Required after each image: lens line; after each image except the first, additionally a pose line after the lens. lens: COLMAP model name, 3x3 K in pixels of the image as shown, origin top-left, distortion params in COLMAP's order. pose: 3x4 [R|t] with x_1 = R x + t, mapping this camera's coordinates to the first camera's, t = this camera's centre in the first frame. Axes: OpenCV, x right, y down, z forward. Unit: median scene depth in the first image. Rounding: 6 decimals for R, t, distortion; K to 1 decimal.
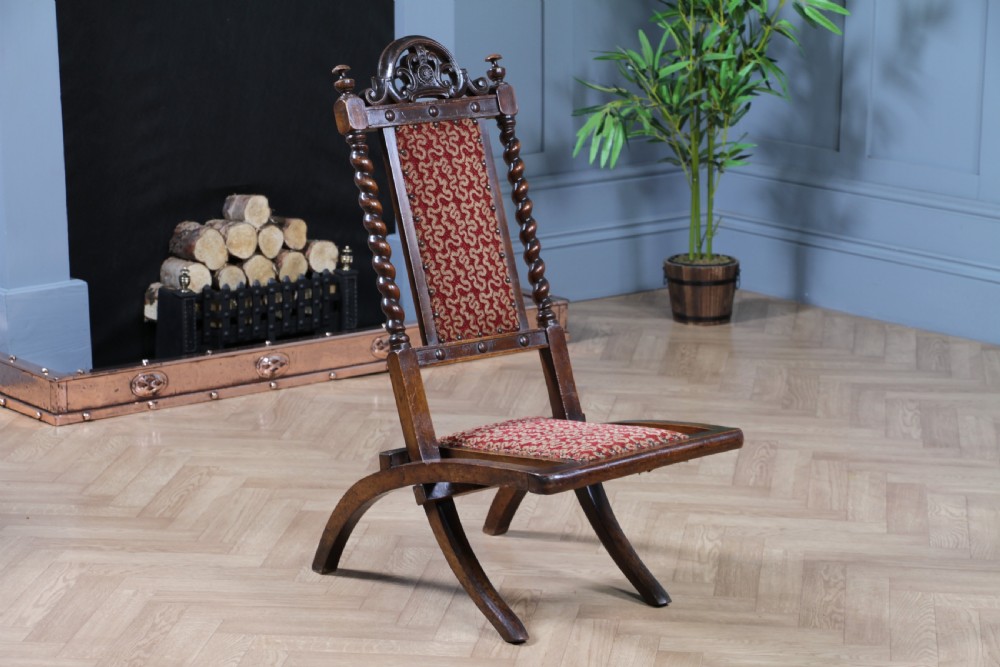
lens RADIAL K [[2992.9, 0, 494.9], [0, 2992.9, 377.8], [0, 0, 1]] dist [0.644005, 0.000000]
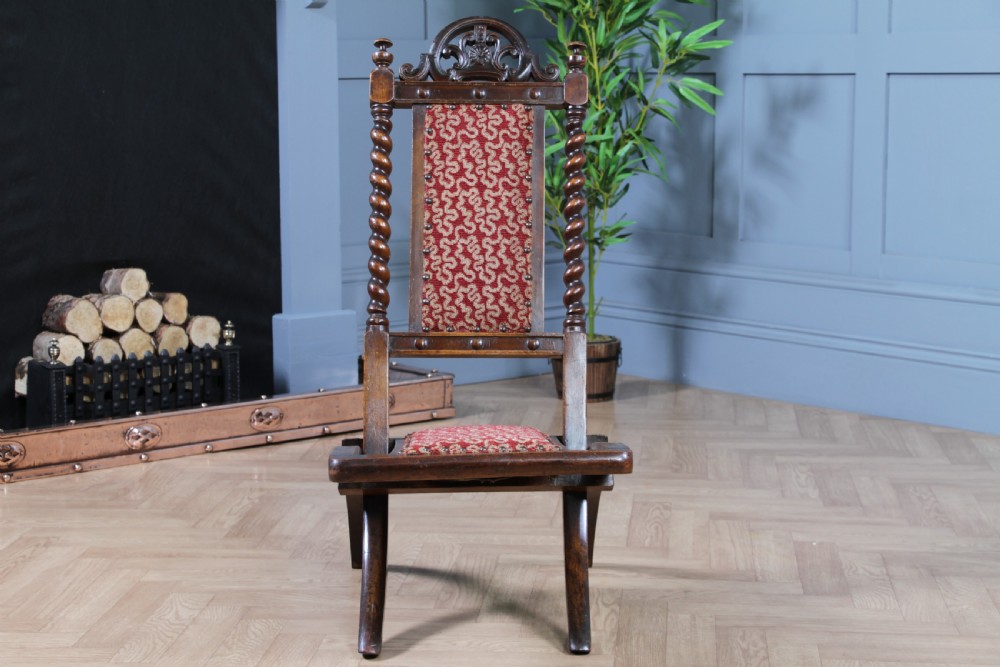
lens RADIAL K [[2103.9, 0, 499.2], [0, 2103.9, 346.1], [0, 0, 1]] dist [0.321675, 0.000000]
pose [[0.999365, -0.010346, 0.034085, 0.016439], [0.013112, 0.996551, -0.081935, 0.023384], [-0.033120, 0.082330, 0.996055, 0.307610]]
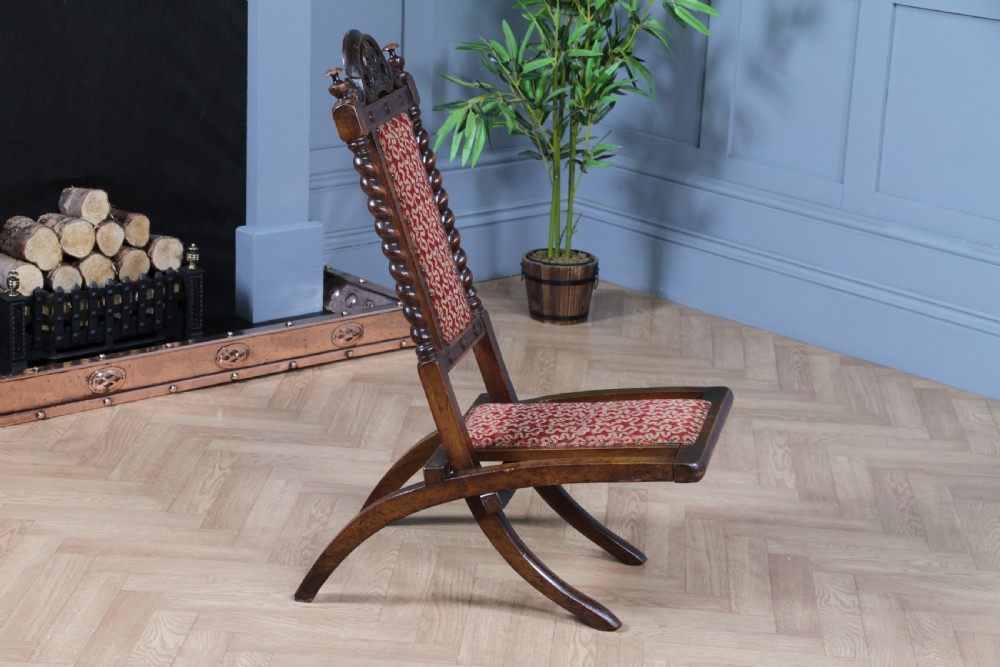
lens RADIAL K [[2389.9, 0, 495.1], [0, 2389.9, 355.3], [0, 0, 1]] dist [0.406538, 0.000000]
pose [[0.997754, 0.022266, 0.063177, -0.001178], [-0.026294, 0.997625, 0.063658, -0.060797], [-0.061609, -0.065176, 0.995970, 0.238412]]
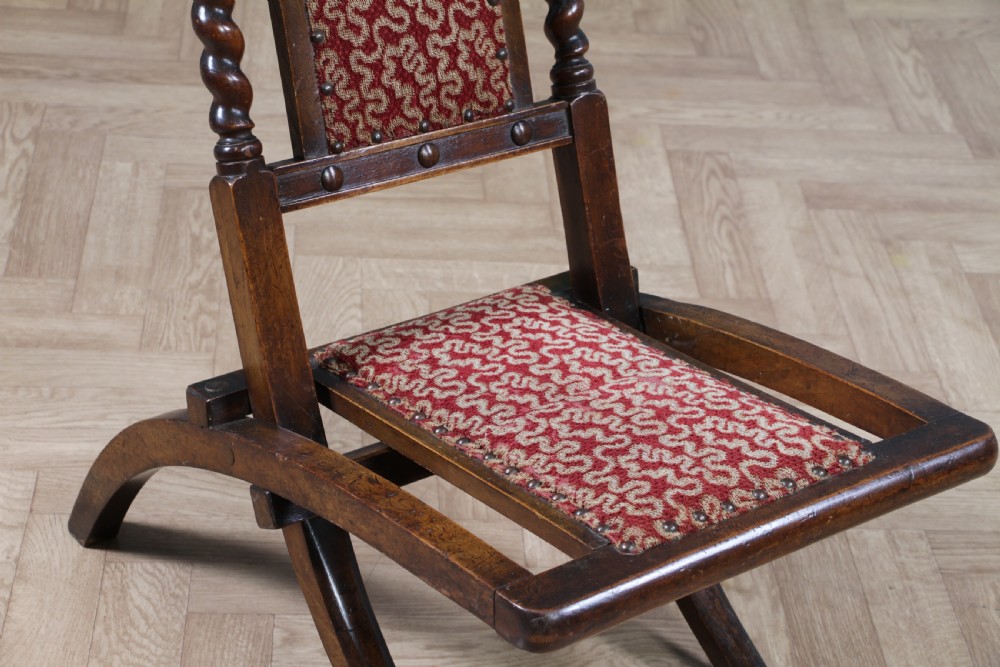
lens RADIAL K [[2600.2, 0, 504.1], [0, 2600.2, 334.9], [0, 0, 1]] dist [0.490185, 0.000000]
pose [[0.982357, -0.039419, 0.182813, -0.036844], [-0.014062, 0.959197, 0.282389, -0.077999], [-0.186485, -0.279977, 0.941720, 0.479420]]
